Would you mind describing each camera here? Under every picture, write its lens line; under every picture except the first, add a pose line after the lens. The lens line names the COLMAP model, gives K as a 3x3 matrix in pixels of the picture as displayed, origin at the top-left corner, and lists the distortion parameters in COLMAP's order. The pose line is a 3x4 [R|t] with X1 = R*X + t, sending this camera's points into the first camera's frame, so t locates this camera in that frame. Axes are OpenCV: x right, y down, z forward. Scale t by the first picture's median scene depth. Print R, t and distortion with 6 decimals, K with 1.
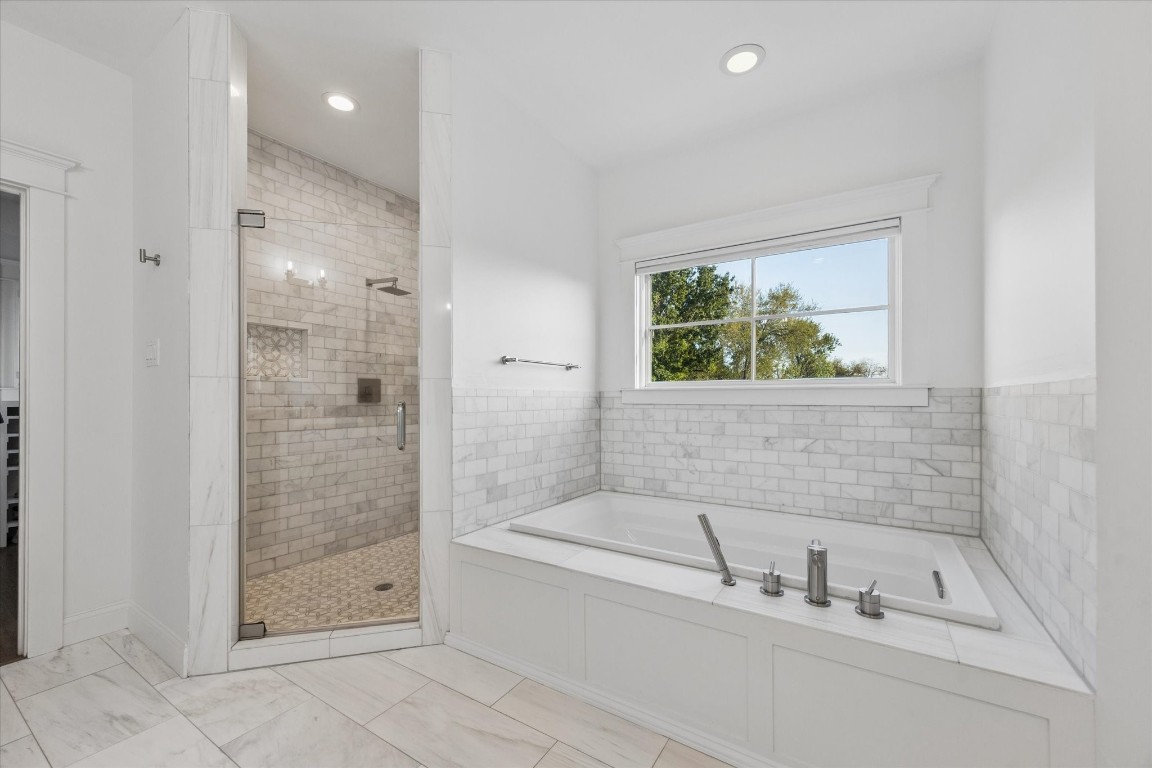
lens RADIAL K [[453.2, 0, 576.1], [0, 453.2, 401.4], [0, 0, 1]] dist [0.000547, 0.000056]
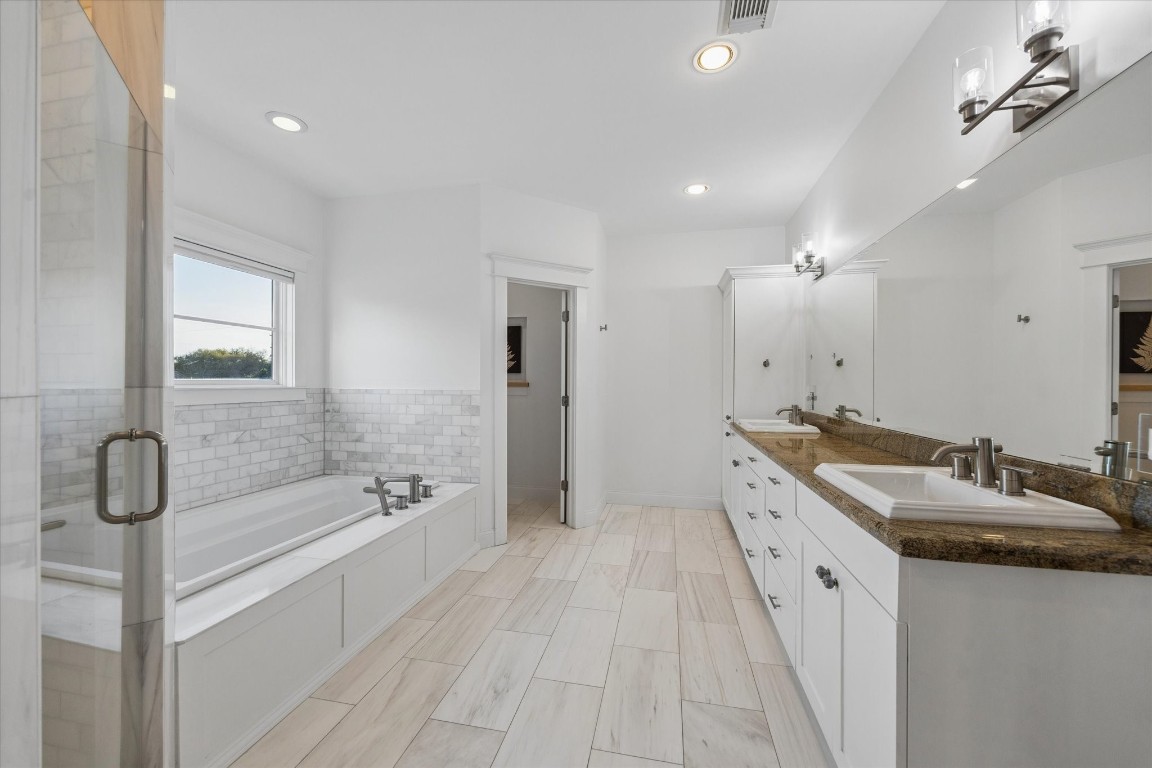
lens RADIAL K [[440.9, 0, 576.0], [0, 440.9, 384.0], [0, 0, 1]] dist [-0.000116, -0.000021]
pose [[-0.347930, -0.007983, 0.937487, -0.942990], [-0.004906, 0.999966, 0.006695, -0.057292], [-0.937508, -0.002270, -0.347957, 0.626667]]
